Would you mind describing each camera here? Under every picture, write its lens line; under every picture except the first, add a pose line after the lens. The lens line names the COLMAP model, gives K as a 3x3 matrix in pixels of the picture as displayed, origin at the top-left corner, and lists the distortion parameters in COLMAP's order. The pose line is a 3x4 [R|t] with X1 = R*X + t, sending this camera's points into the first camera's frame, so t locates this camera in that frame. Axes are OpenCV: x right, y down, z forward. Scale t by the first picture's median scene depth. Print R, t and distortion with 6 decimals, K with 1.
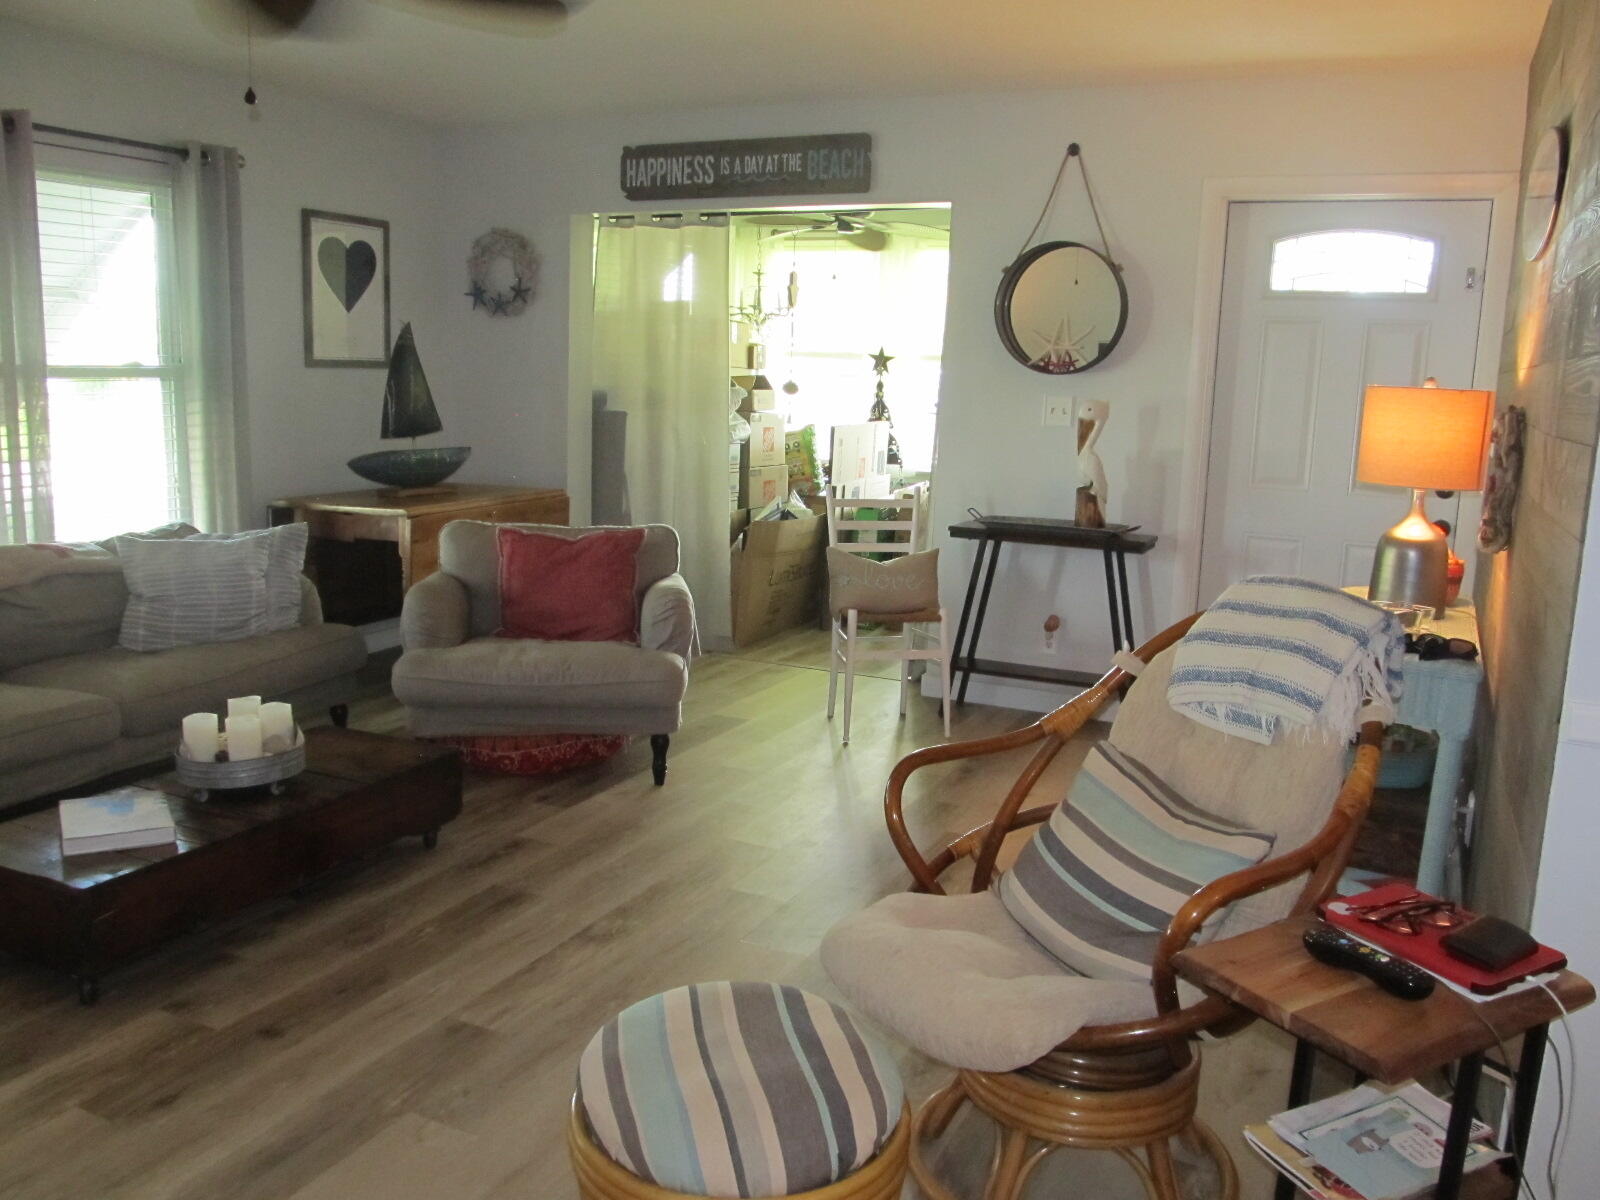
lens RADIAL K [[1332.6, 0, 804.9], [0, 1332.6, 600.7], [0, 0, 1]] dist [-0.062205, 0.036372]
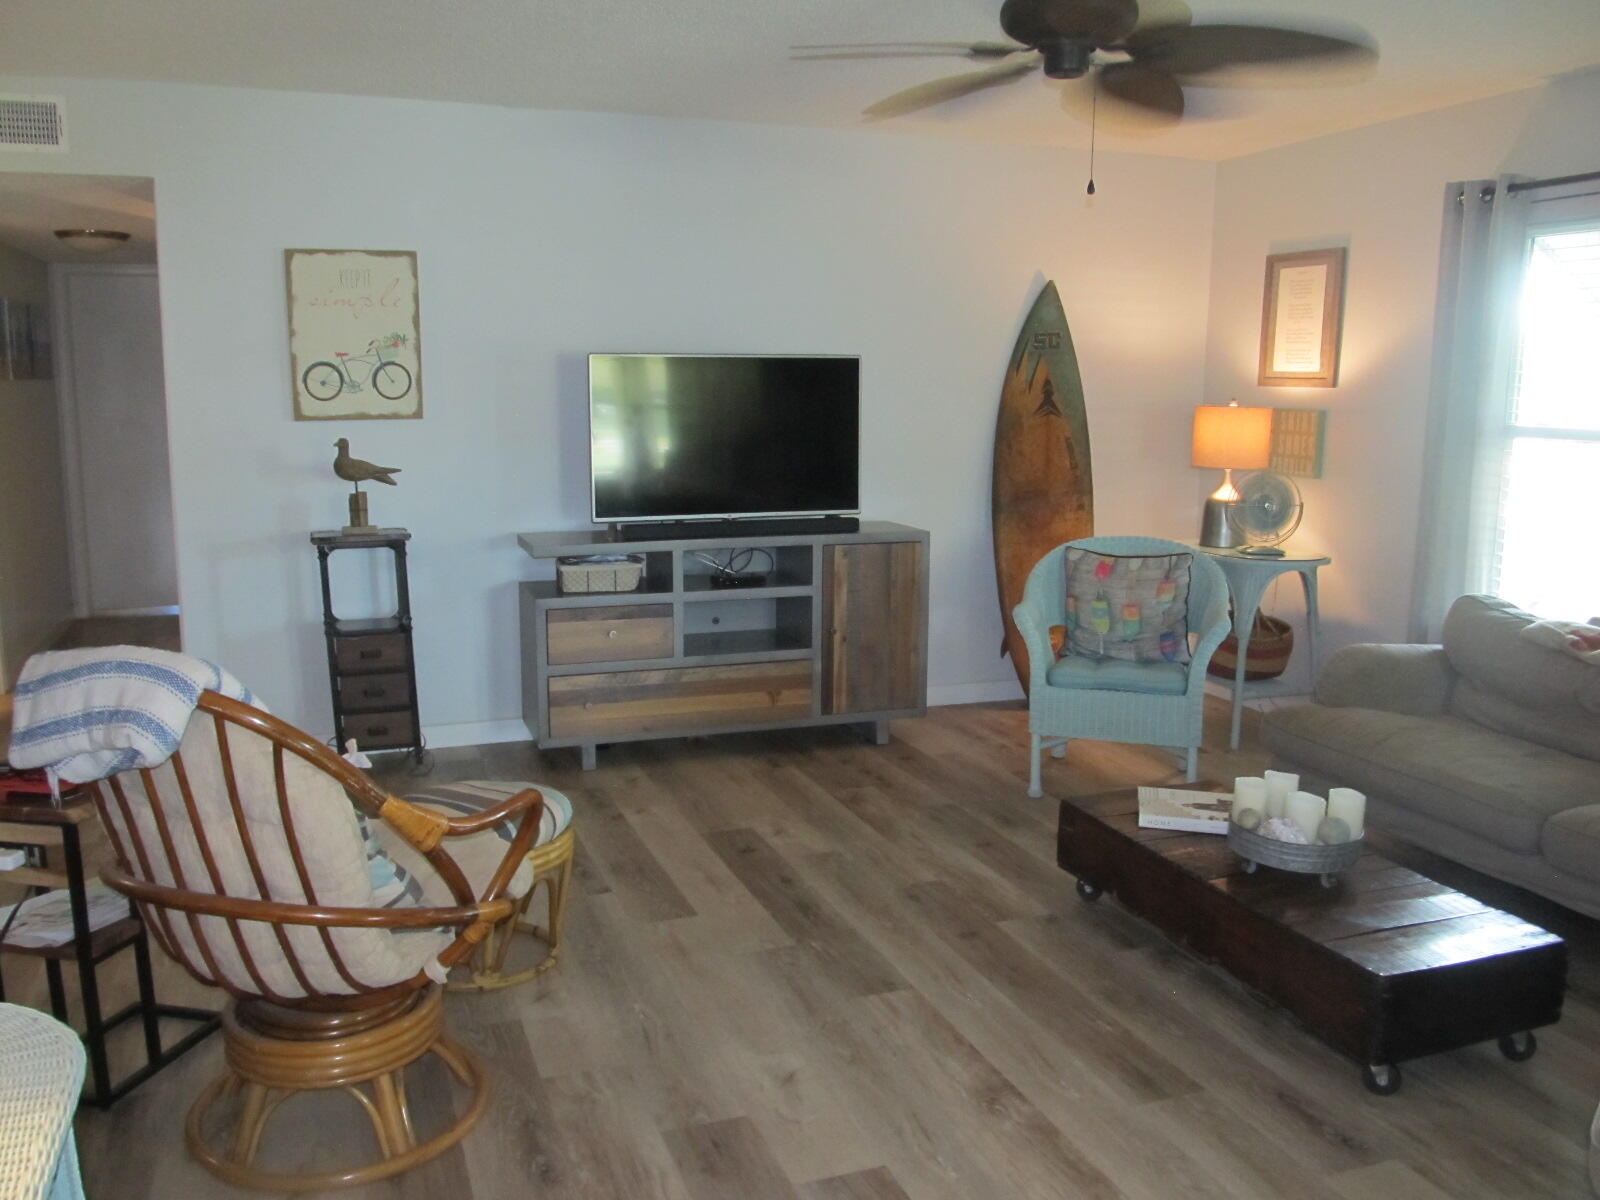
lens RADIAL K [[1332.6, 0, 791.1], [0, 1332.6, 593.5], [0, 0, 1]] dist [-0.062205, 0.036372]
pose [[-0.701939, 0.080955, -0.707622, 0.322567], [-0.154387, 0.952603, 0.262129, -0.160354], [0.695303, 0.293246, -0.656171, 0.879449]]
